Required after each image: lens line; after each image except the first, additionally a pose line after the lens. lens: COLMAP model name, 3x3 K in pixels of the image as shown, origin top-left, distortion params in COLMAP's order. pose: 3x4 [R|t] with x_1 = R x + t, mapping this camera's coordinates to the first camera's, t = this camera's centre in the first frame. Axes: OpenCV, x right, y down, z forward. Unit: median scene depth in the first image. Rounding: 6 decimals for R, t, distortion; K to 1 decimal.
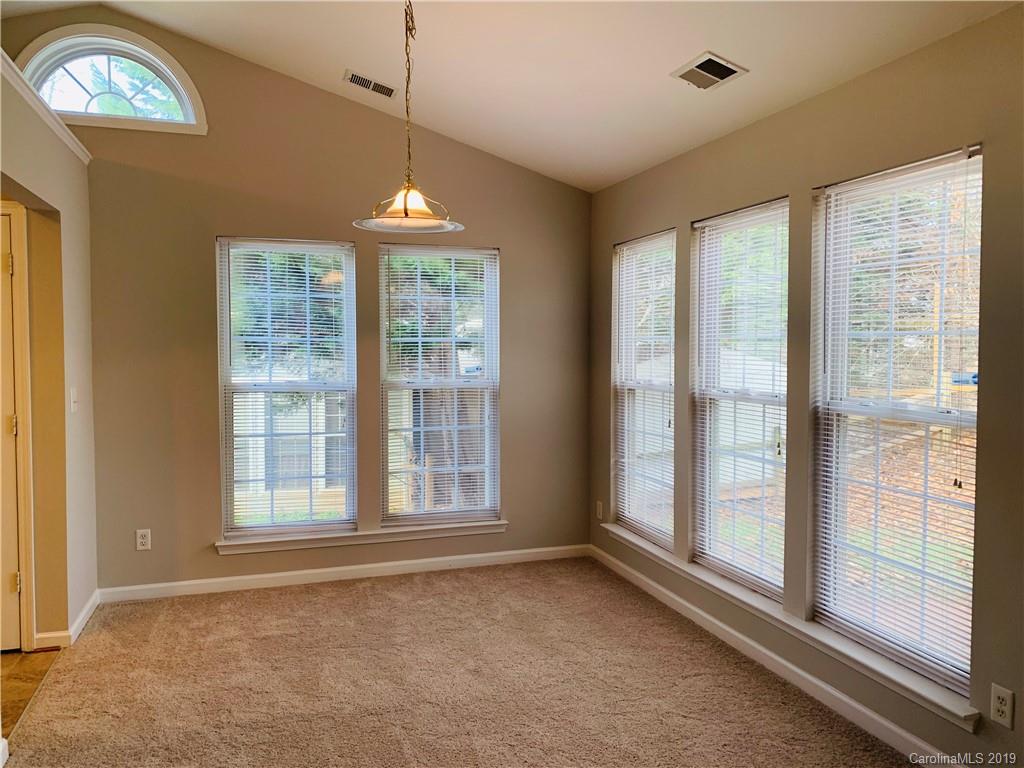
lens RADIAL K [[777.5, 0, 513.4], [0, 777.5, 378.9], [0, 0, 1]] dist [0.040840, -0.041661]
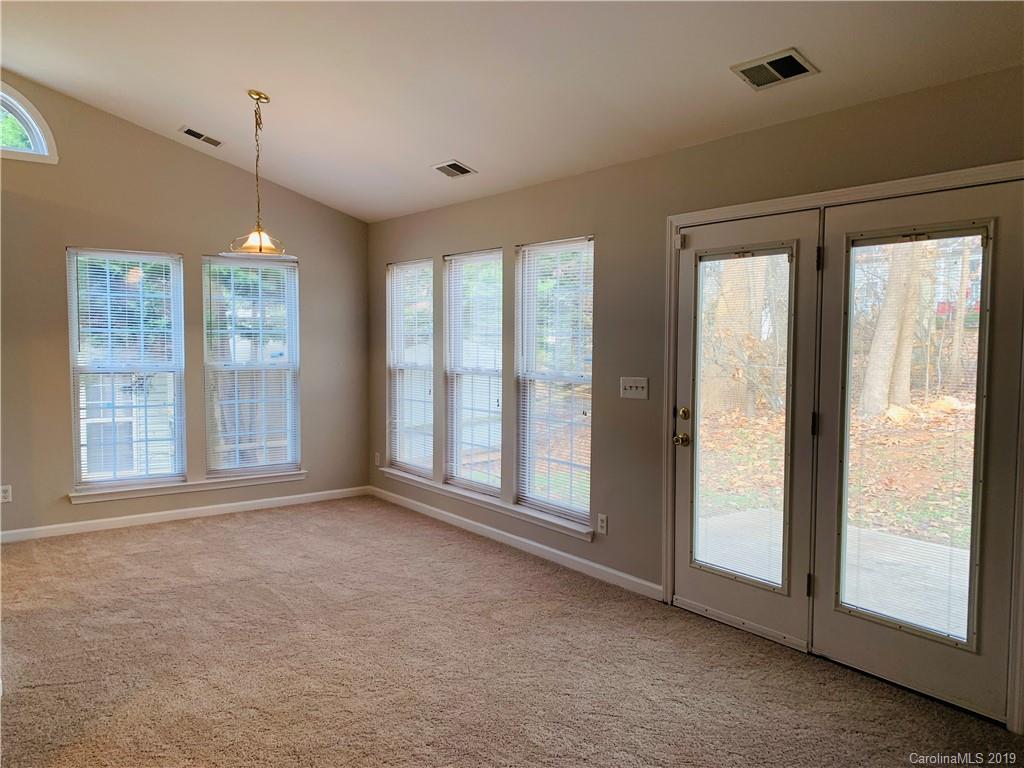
lens RADIAL K [[777.5, 0, 510.5], [0, 777.5, 386.8], [0, 0, 1]] dist [0.040840, -0.041661]
pose [[0.948102, -0.012370, 0.317726, -0.128327], [0.005137, 0.999708, 0.023595, 0.015489], [-0.317925, -0.020739, 0.947889, -0.465529]]
